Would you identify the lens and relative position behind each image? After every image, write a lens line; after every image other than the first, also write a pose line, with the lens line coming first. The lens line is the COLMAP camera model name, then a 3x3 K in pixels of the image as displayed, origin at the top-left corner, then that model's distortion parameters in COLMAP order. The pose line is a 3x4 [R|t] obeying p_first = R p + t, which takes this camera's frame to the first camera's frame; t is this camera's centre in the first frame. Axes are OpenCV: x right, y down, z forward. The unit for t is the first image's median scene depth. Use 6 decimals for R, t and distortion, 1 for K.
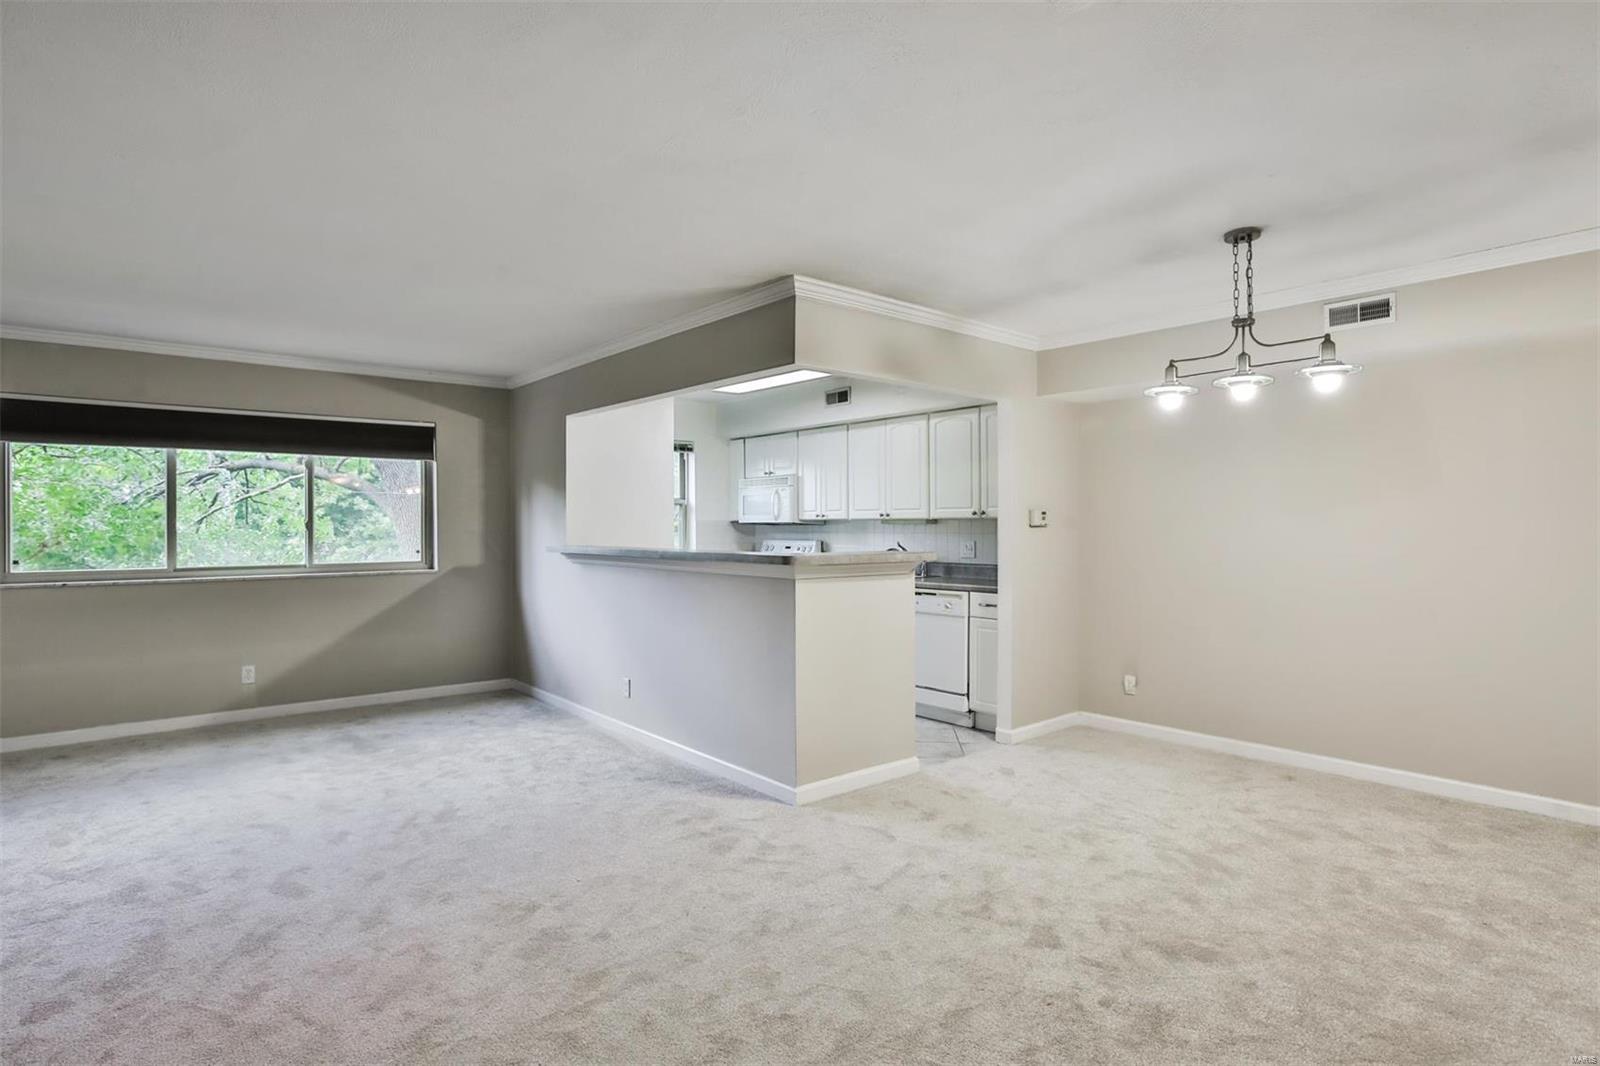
lens RADIAL K [[836.5, 0, 795.0], [0, 836.5, 529.7], [0, 0, 1]] dist [-0.056380, 0.033411]
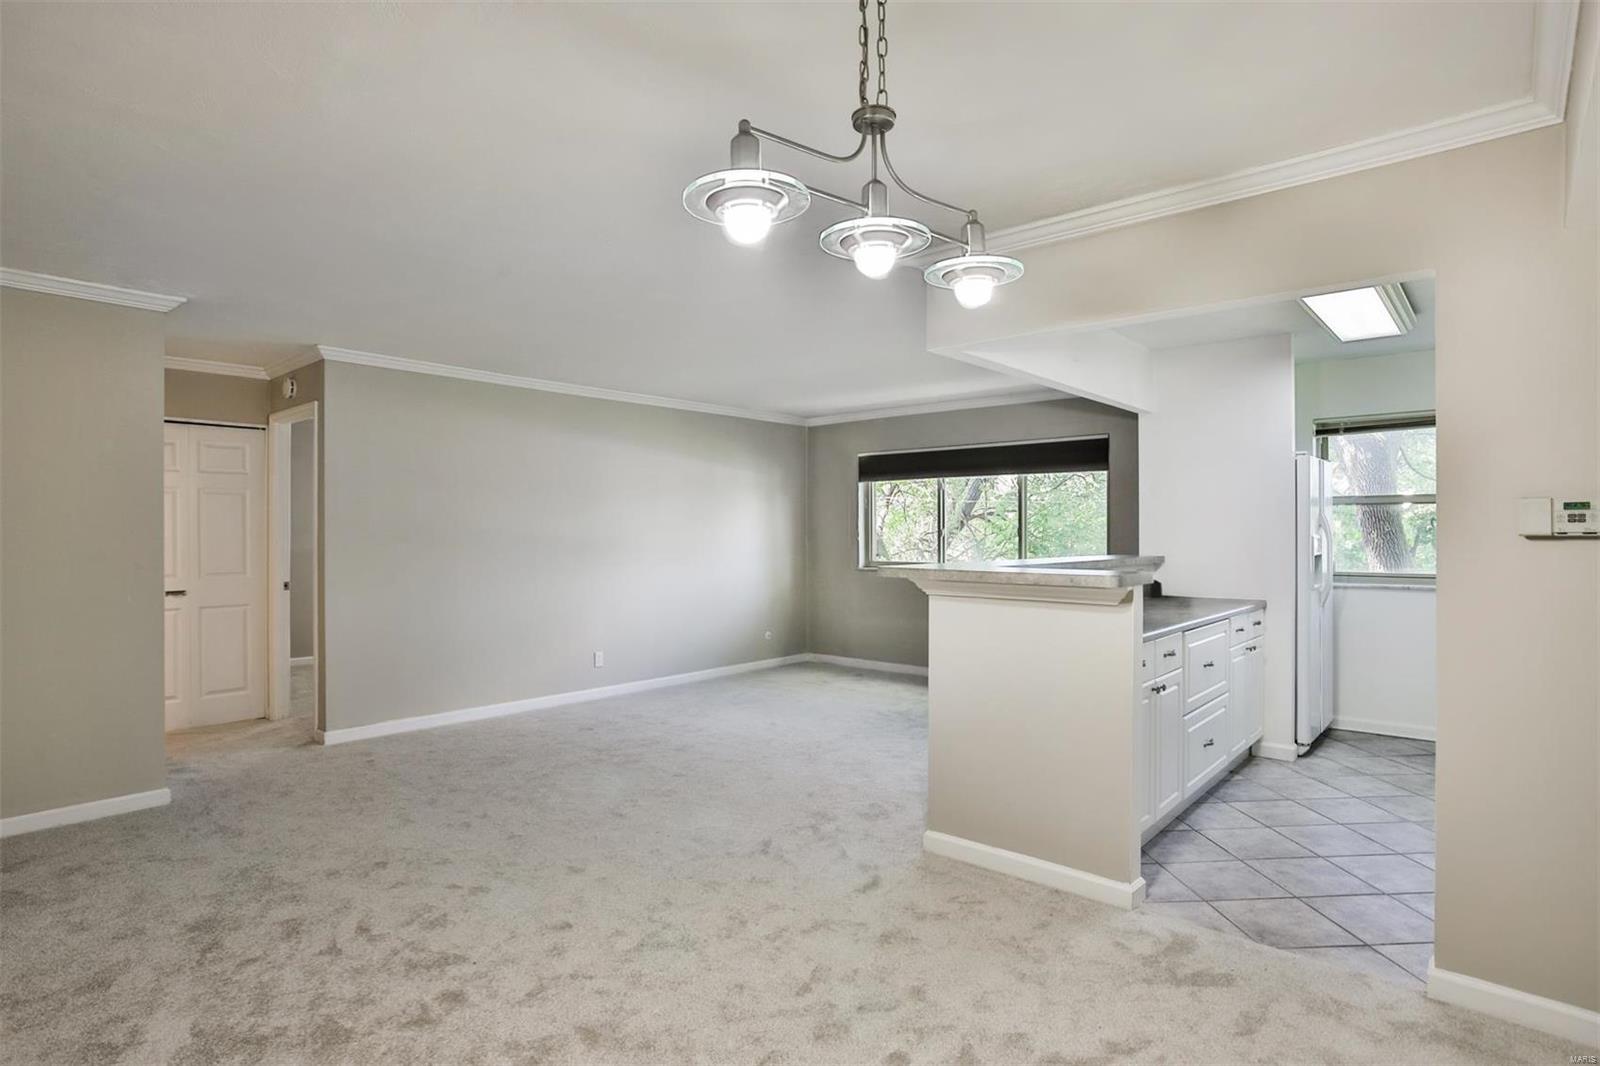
lens RADIAL K [[836.5, 0, 795.0], [0, 836.5, 529.7], [0, 0, 1]] dist [-0.056380, 0.033411]
pose [[0.154384, -0.001719, -0.988009, 0.693560], [-0.007012, 0.999971, -0.002835, -0.004721], [0.987986, 0.007366, 0.154367, 0.589677]]
